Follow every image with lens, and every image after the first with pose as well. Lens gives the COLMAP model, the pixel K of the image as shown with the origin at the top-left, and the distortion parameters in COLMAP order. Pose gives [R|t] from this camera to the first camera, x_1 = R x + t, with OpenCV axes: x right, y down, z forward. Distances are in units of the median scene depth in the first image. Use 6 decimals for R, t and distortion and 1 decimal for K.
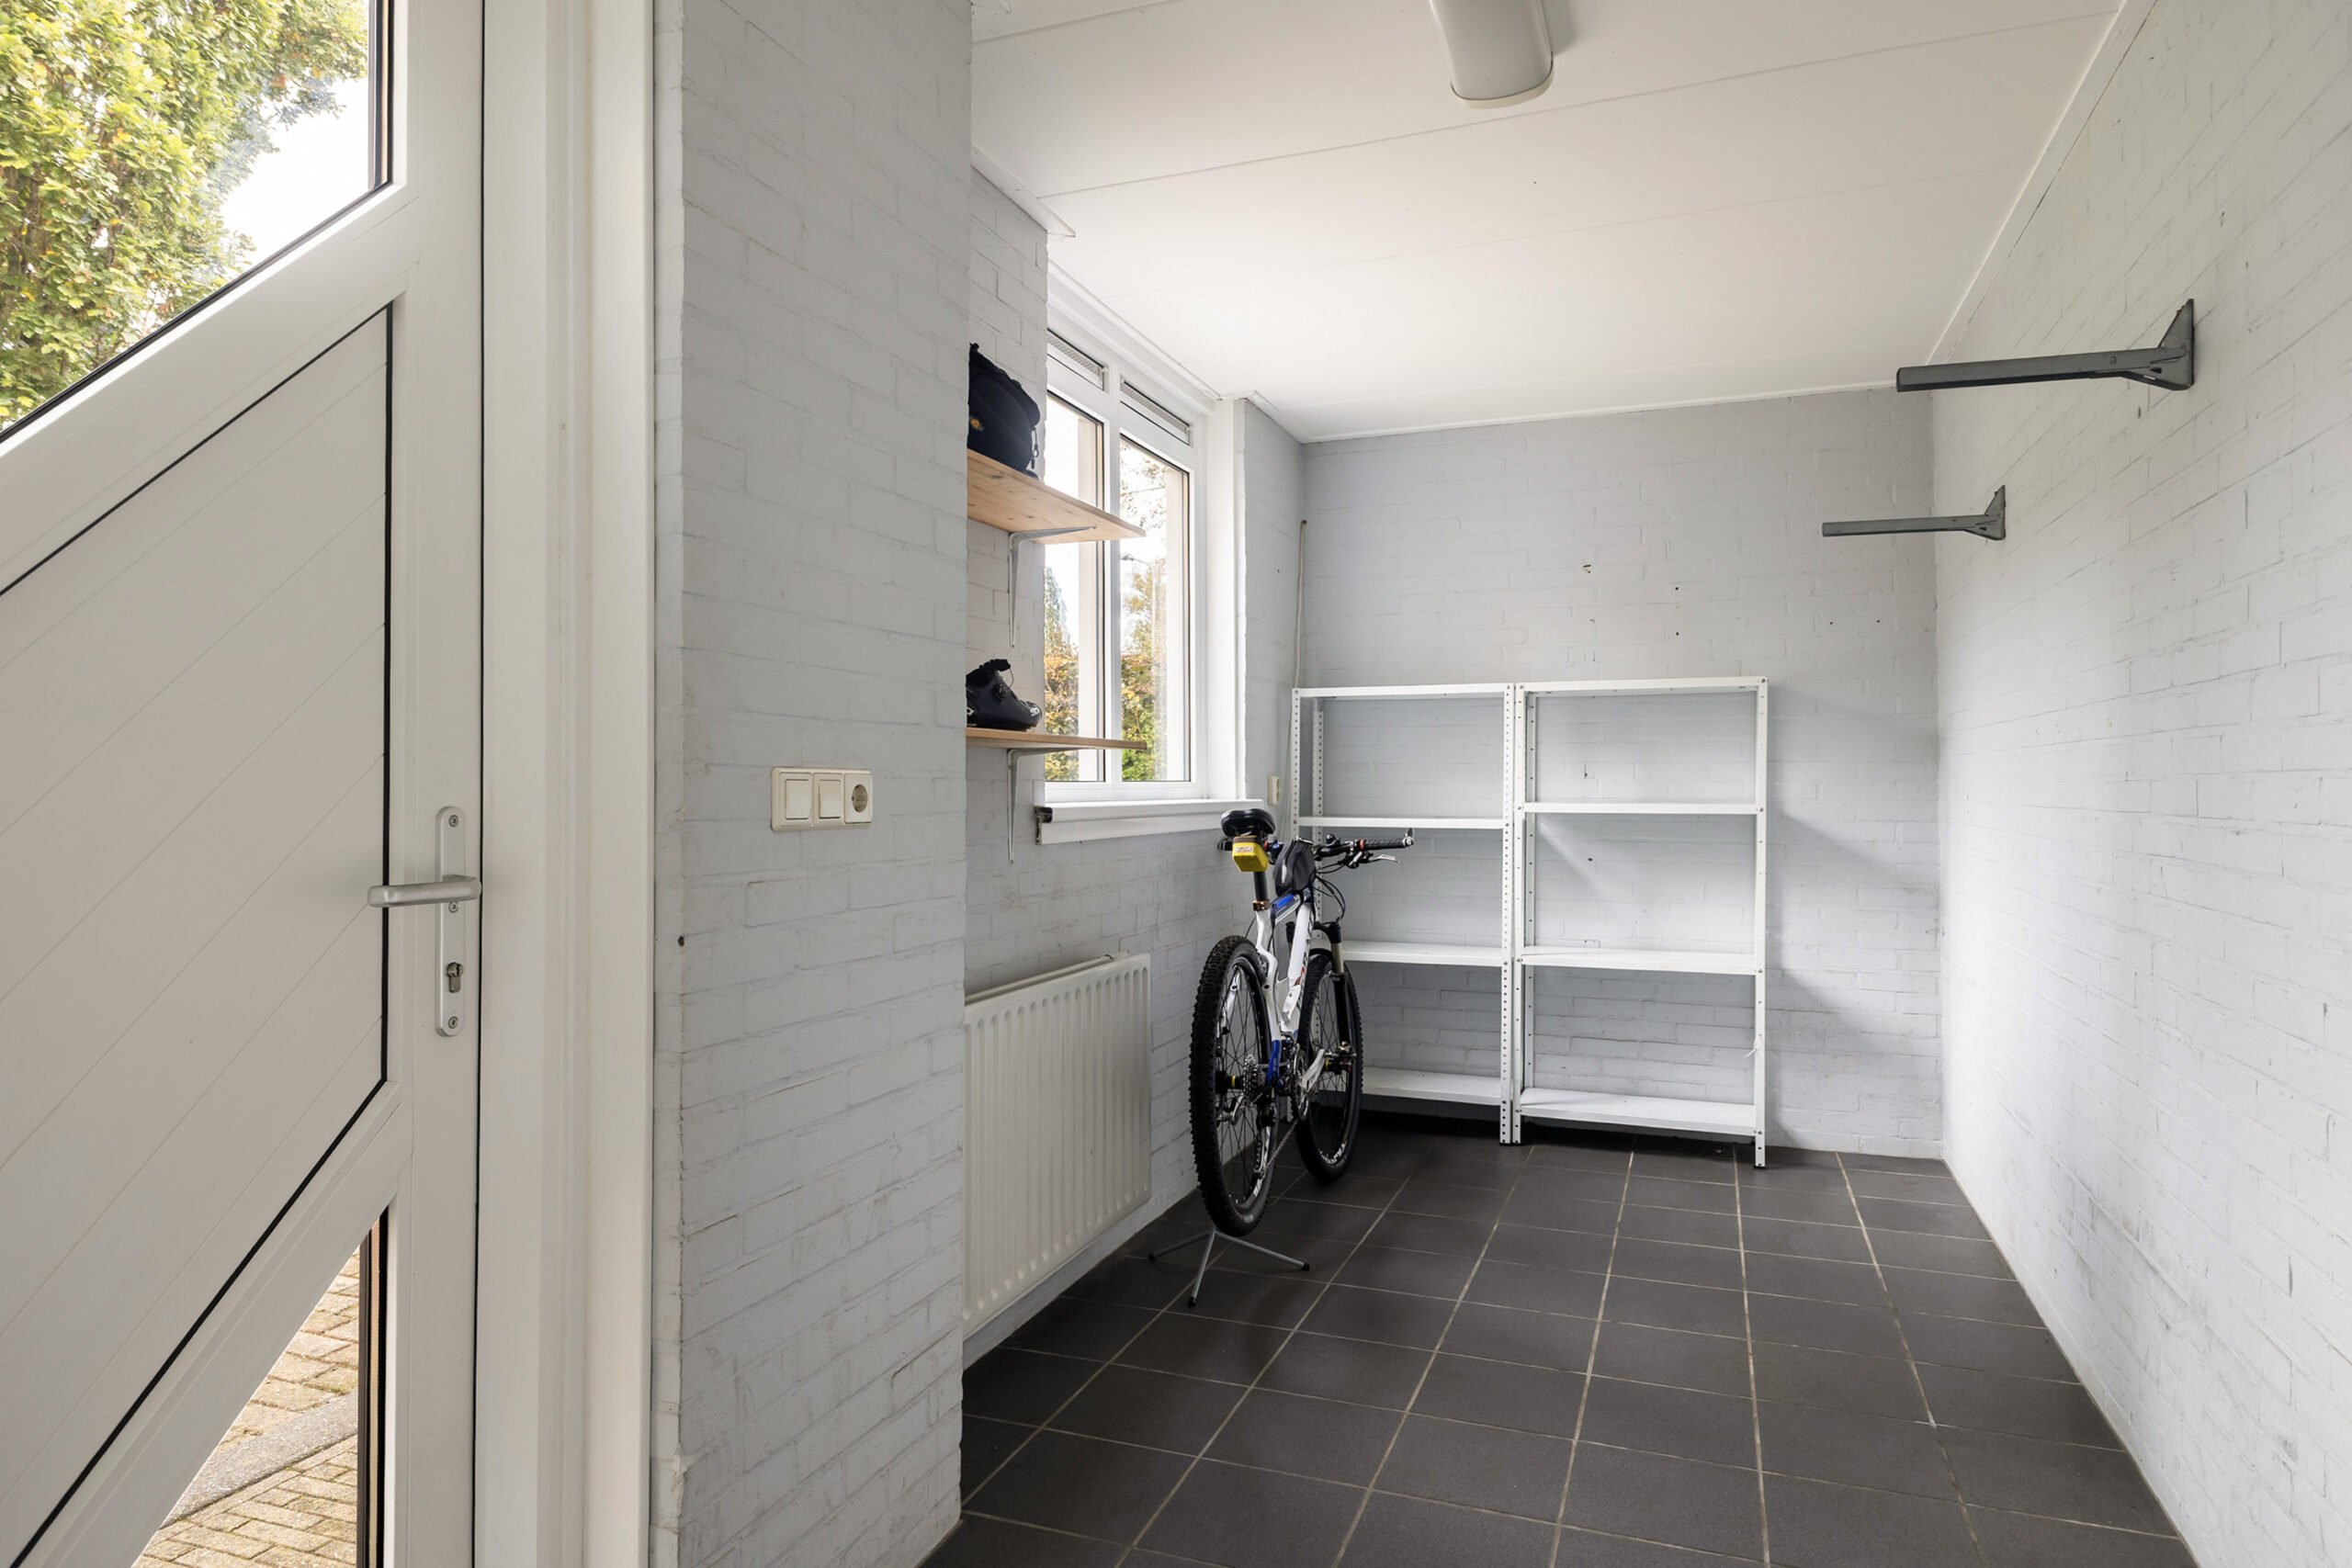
lens RADIAL K [[1360.8, 0, 1176.0], [0, 1360.8, 784.0], [0, 0, 1]] dist [0.003550, 0.000707]
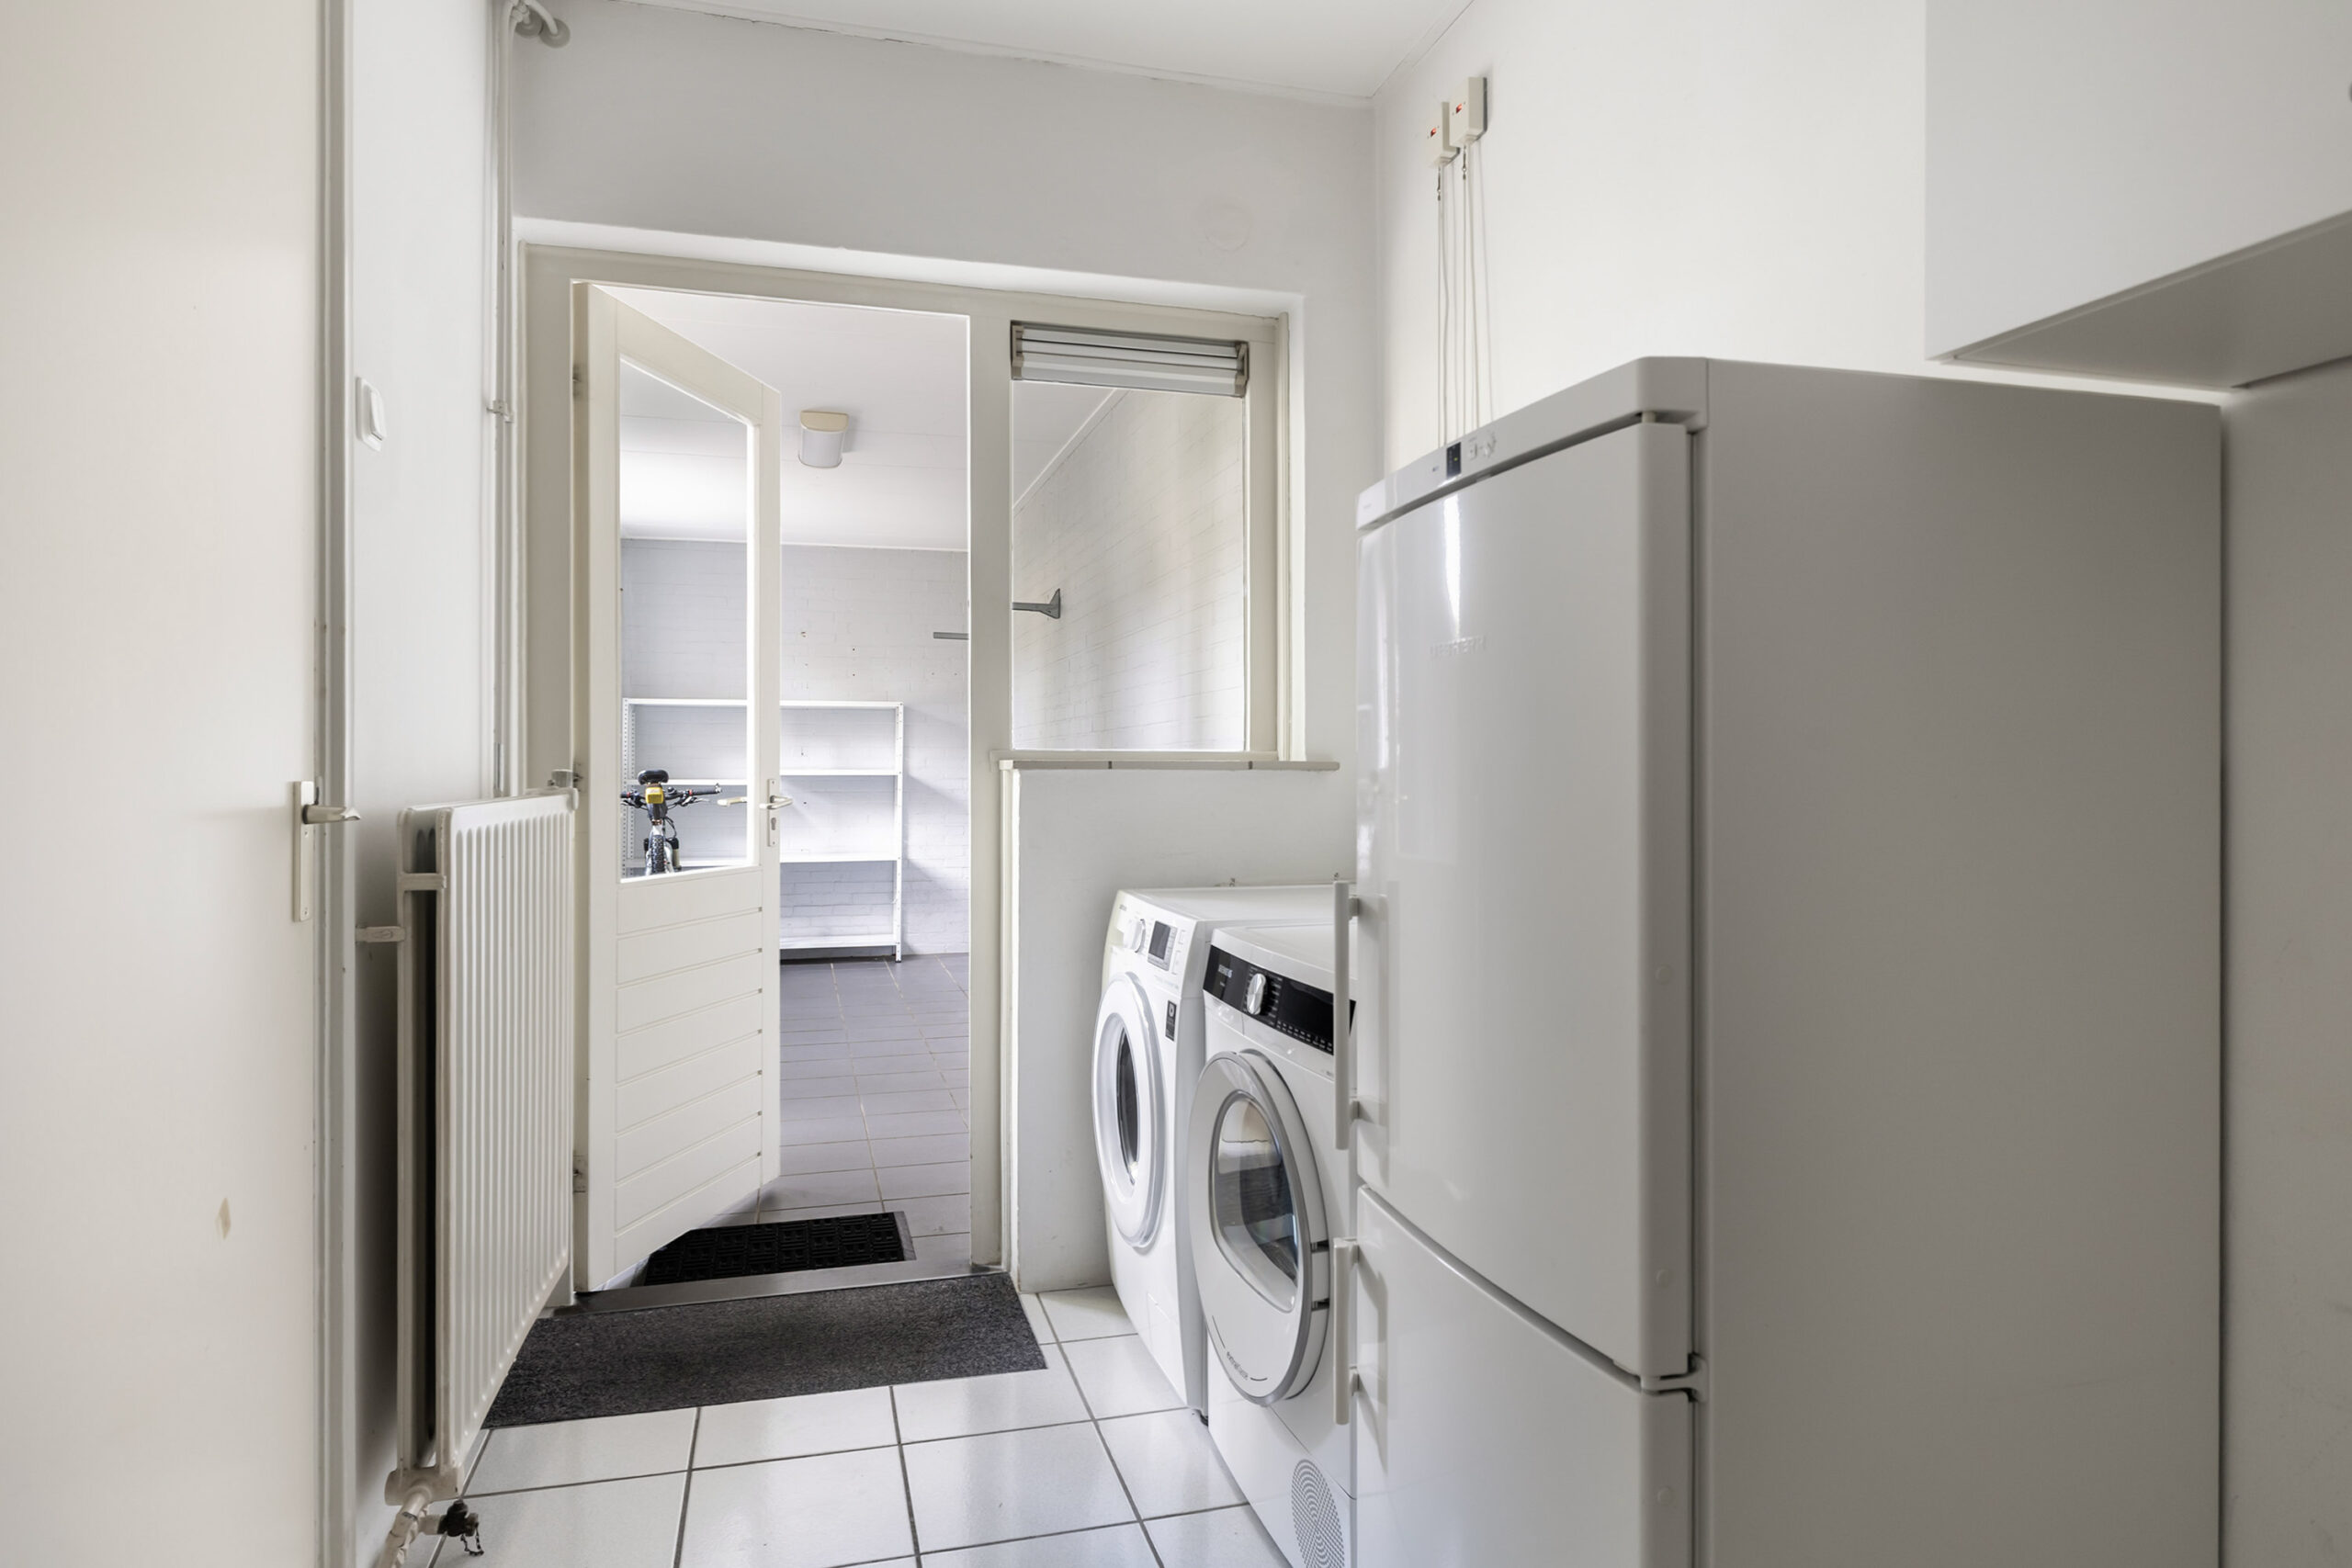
lens RADIAL K [[1360.8, 0, 1176.0], [0, 1360.8, 784.0], [0, 0, 1]] dist [0.003550, 0.000707]
pose [[0.794664, -0.006232, 0.607017, -0.398914], [-0.000986, 0.999933, 0.011556, 0.012501], [-0.607048, -0.009782, 0.794605, -0.710192]]
